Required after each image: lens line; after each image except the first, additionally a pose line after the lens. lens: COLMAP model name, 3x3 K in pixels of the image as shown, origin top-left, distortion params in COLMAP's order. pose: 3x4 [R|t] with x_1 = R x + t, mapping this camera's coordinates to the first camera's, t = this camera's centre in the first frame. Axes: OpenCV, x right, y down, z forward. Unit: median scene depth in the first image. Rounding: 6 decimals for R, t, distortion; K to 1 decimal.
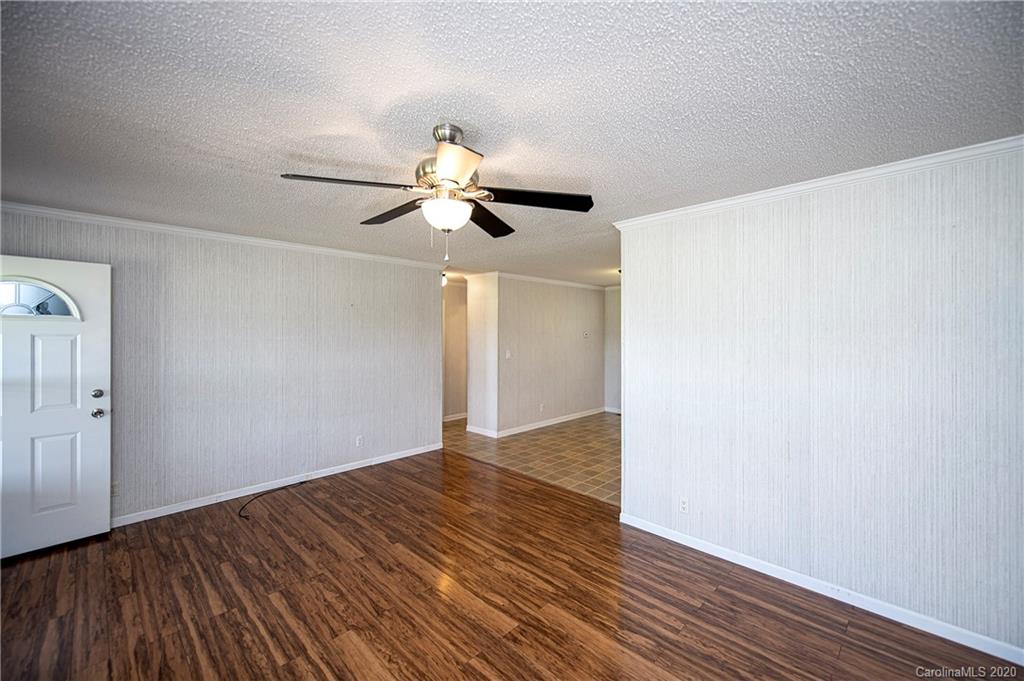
lens RADIAL K [[413.7, 0, 512.0], [0, 413.7, 340.5], [0, 0, 1]] dist [0.000957, -0.000194]
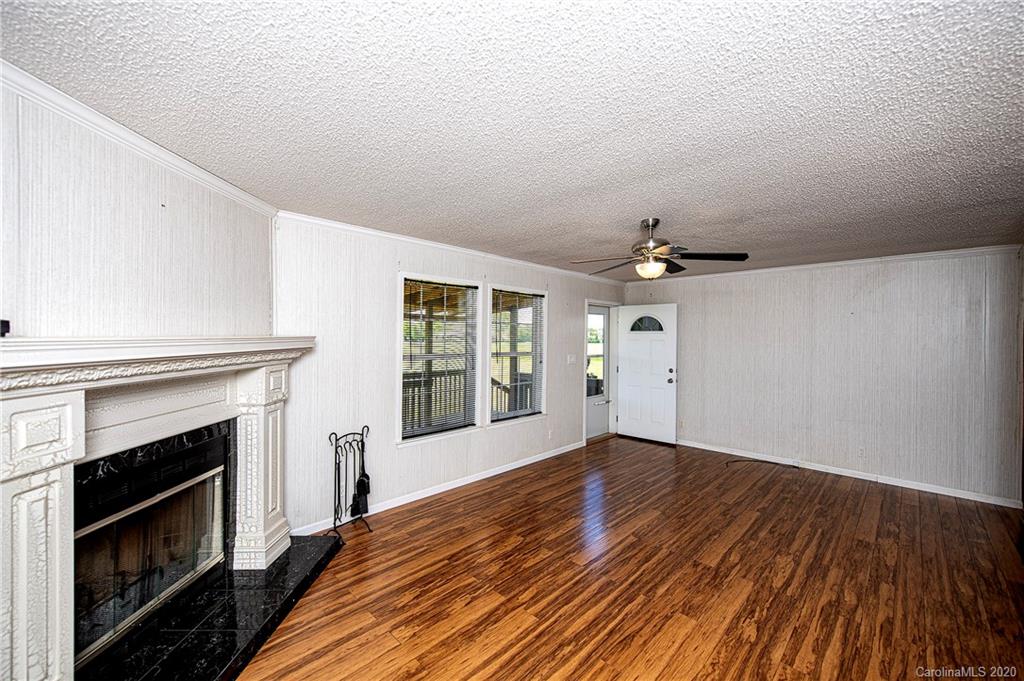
lens RADIAL K [[411.3, 0, 513.0], [0, 411.3, 327.9], [0, 0, 1]] dist [0.002091, 0.000174]
pose [[-0.007493, -0.024187, -0.999679, 1.007714], [-0.024859, 0.999403, -0.023994, -0.009356], [0.999663, 0.024671, -0.008090, 0.279918]]
